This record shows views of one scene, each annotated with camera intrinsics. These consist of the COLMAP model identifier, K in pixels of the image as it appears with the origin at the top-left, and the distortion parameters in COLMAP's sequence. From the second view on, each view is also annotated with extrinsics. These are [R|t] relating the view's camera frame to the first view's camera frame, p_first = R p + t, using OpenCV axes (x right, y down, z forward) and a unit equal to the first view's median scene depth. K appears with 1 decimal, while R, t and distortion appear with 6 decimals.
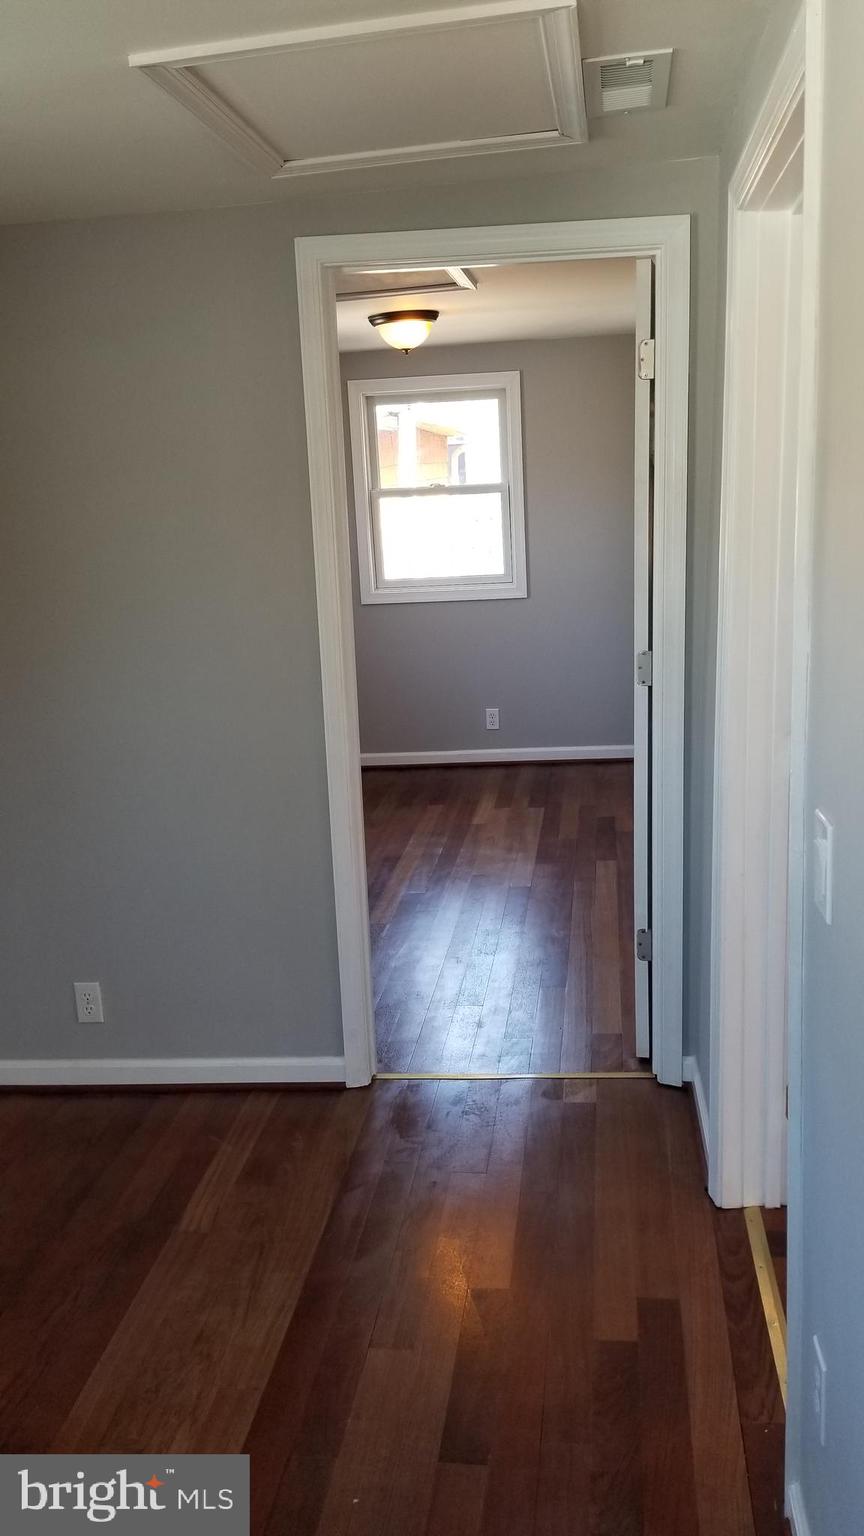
lens RADIAL K [[1233.5, 0, 432.9], [0, 1233.5, 766.1], [0, 0, 1]] dist [0.016477, -0.005257]
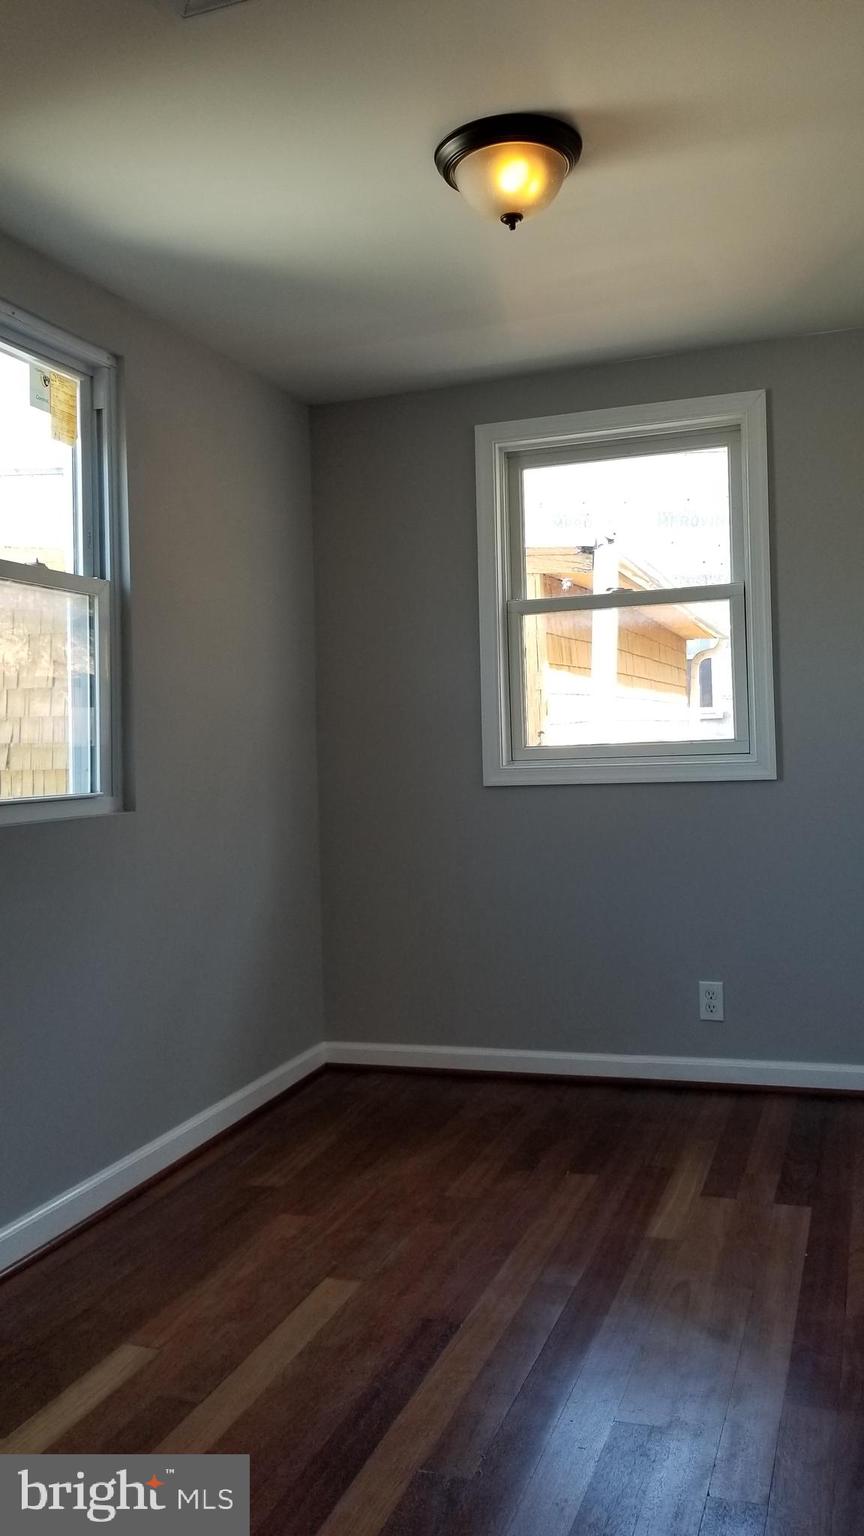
lens RADIAL K [[1233.5, 0, 434.9], [0, 1233.5, 736.8], [0, 0, 1]] dist [0.016477, -0.005257]
pose [[0.978166, 0.018249, -0.207023, 0.042597], [-0.065330, 0.972640, -0.222943, -0.023711], [0.197290, 0.231600, 0.952595, 0.461631]]
